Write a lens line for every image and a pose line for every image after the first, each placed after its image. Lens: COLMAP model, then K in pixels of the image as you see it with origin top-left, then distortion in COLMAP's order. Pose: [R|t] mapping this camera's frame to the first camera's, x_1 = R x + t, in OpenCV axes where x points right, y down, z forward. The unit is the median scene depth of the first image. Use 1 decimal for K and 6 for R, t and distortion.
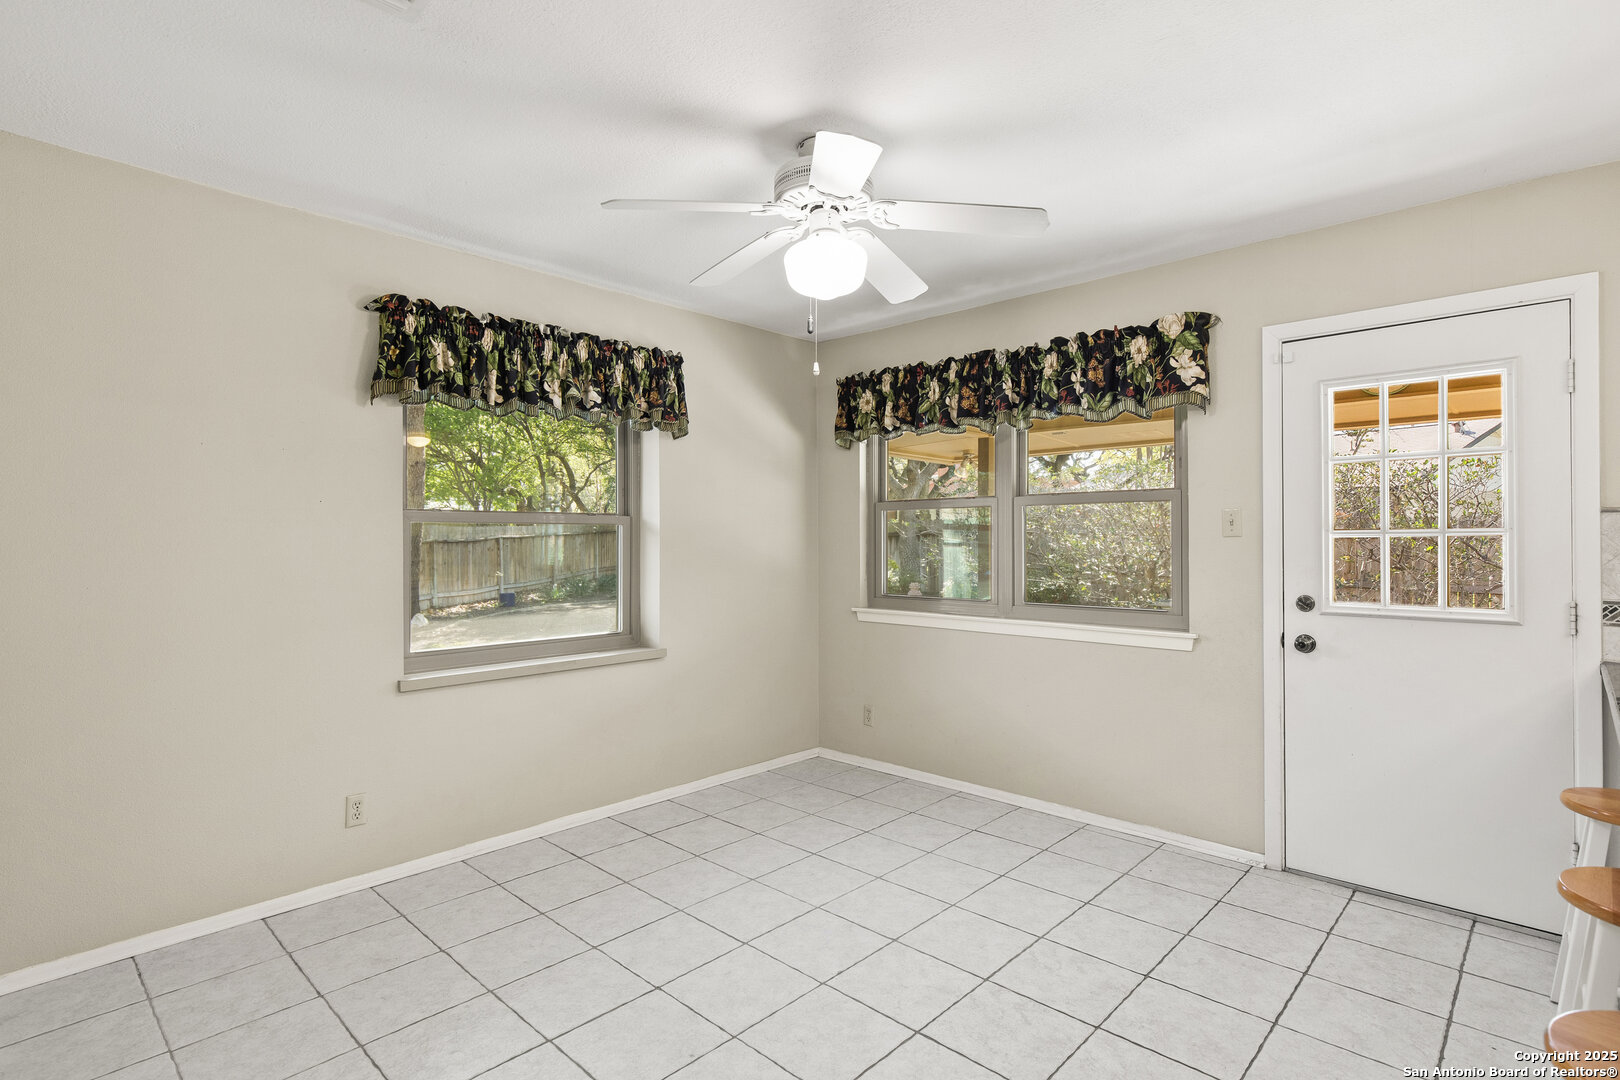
lens RADIAL K [[809.2, 0, 811.7], [0, 809.2, 532.1], [0, 0, 1]] dist [-0.002302, -0.001971]
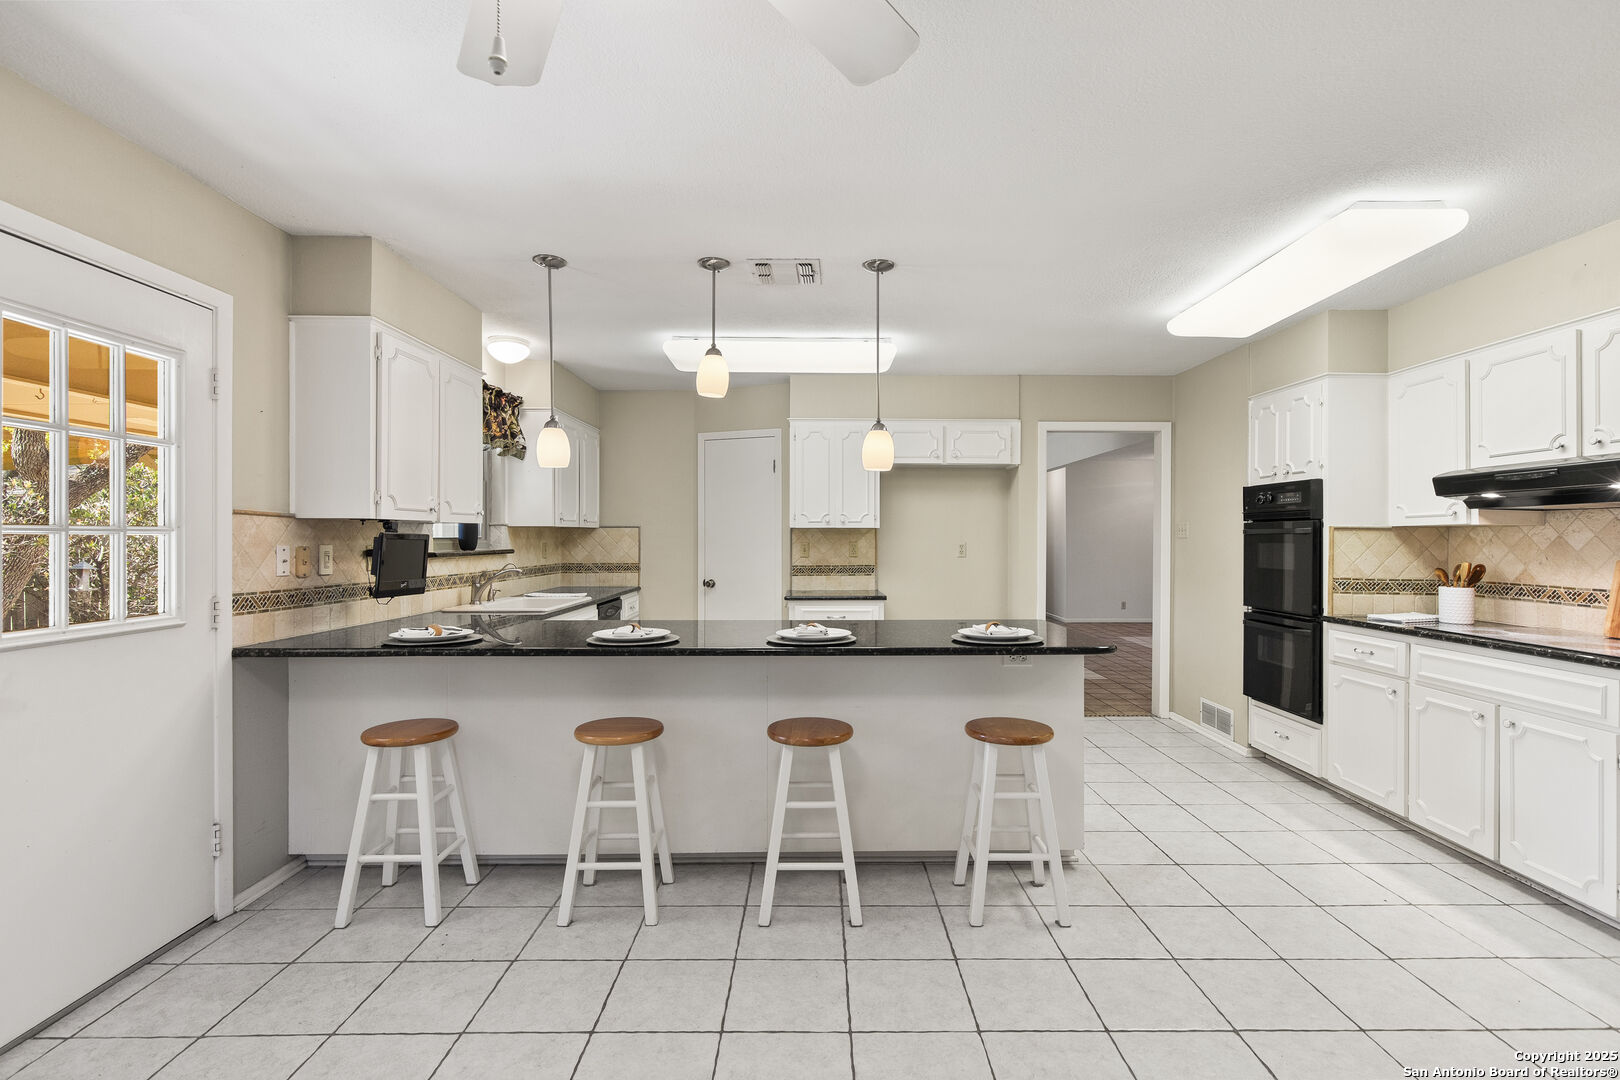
lens RADIAL K [[748.2, 0, 835.0], [0, 748.2, 537.4], [0, 0, 1]] dist [-0.001294, 0.000484]
pose [[-0.708715, 0.000148, 0.705495, -0.232392], [-0.007531, 0.999941, -0.007775, 0.006257], [-0.705455, -0.010823, -0.708673, 0.798915]]
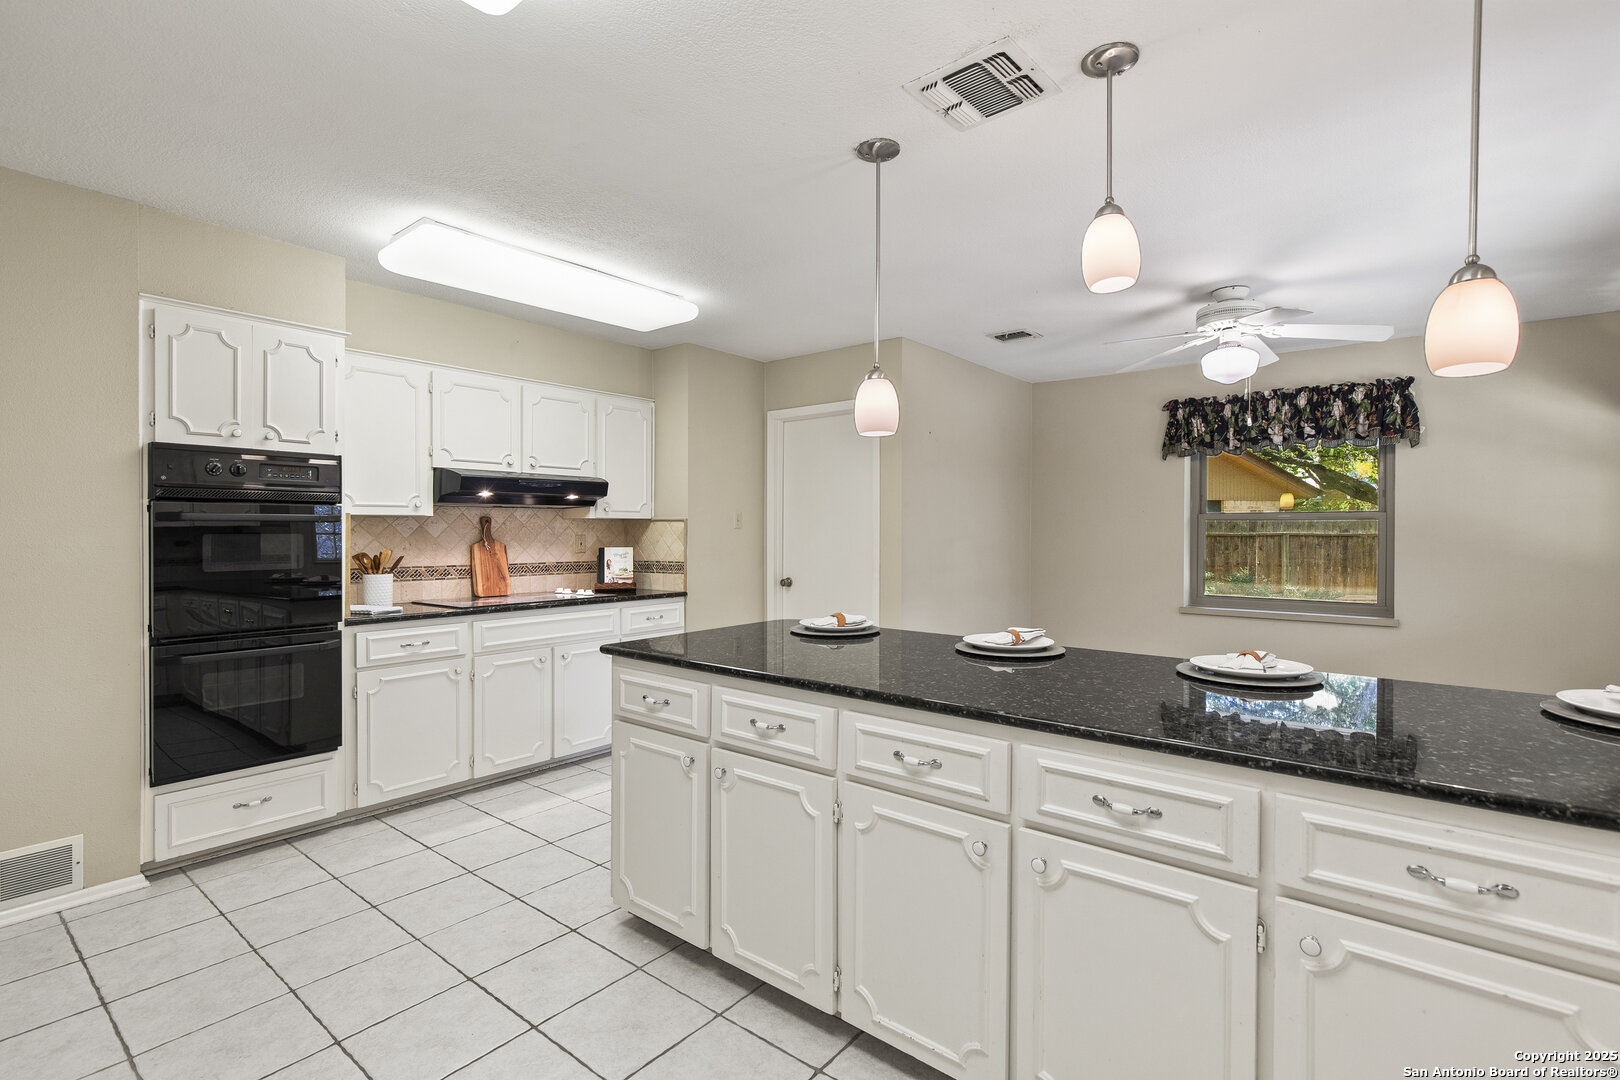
lens RADIAL K [[748.2, 0, 820.1], [0, 748.2, 537.3], [0, 0, 1]] dist [-0.001294, 0.000484]
pose [[0.077010, 0.010028, -0.996980, 0.987398], [0.007402, 0.999916, 0.010629, 0.000145], [0.997003, -0.008199, 0.076930, 0.039817]]
